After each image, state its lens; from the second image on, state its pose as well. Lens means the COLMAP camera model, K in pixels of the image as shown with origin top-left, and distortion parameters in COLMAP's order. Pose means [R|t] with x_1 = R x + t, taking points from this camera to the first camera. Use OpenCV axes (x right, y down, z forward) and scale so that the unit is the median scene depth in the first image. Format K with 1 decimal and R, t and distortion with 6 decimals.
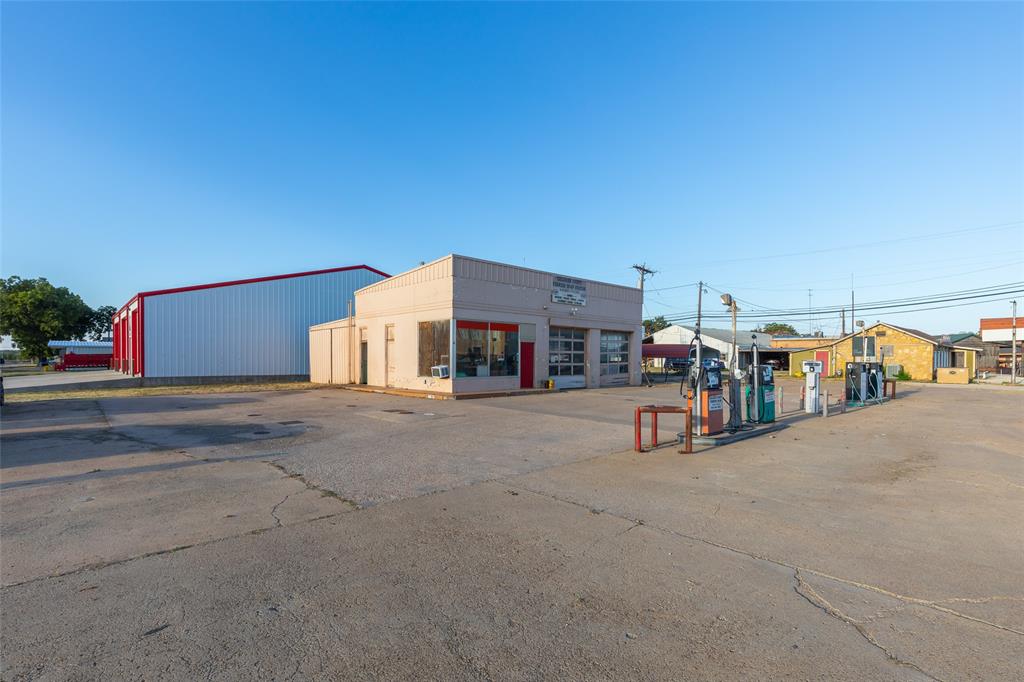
lens RADIAL K [[496.2, 0, 500.1], [0, 496.2, 373.2], [0, 0, 1]] dist [0.004602, 0.000452]
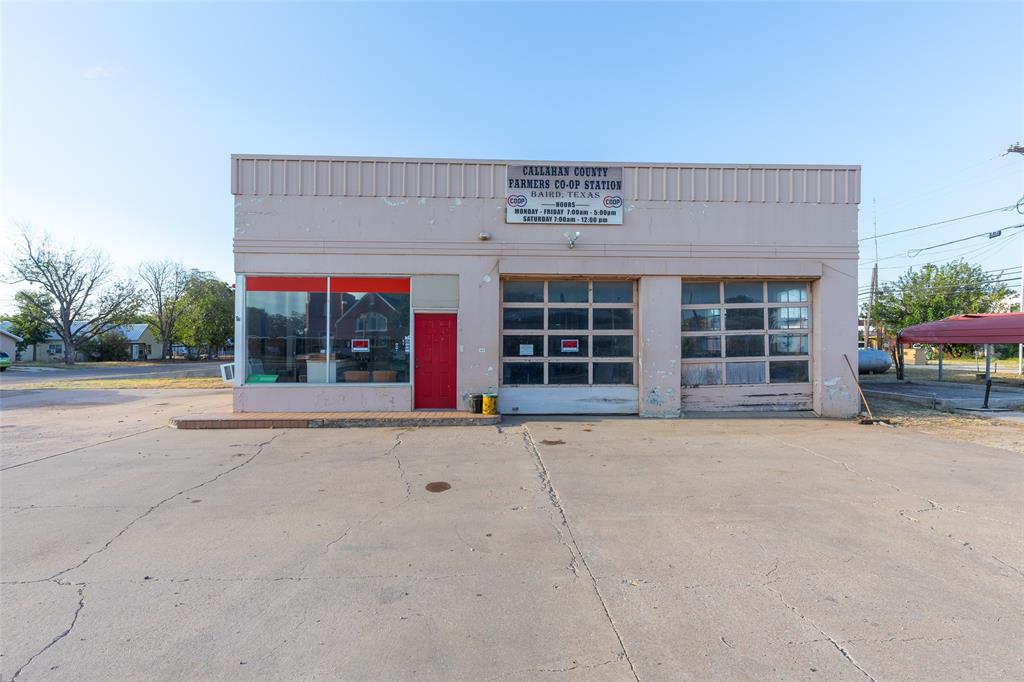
lens RADIAL K [[496.2, 0, 510.7], [0, 496.2, 341.2], [0, 0, 1]] dist [0.004602, 0.000452]
pose [[0.765623, -0.012396, -0.643170, 0.395984], [-0.014576, 0.999223, -0.036610, -0.018576], [0.643124, 0.037404, 0.764848, 0.651859]]
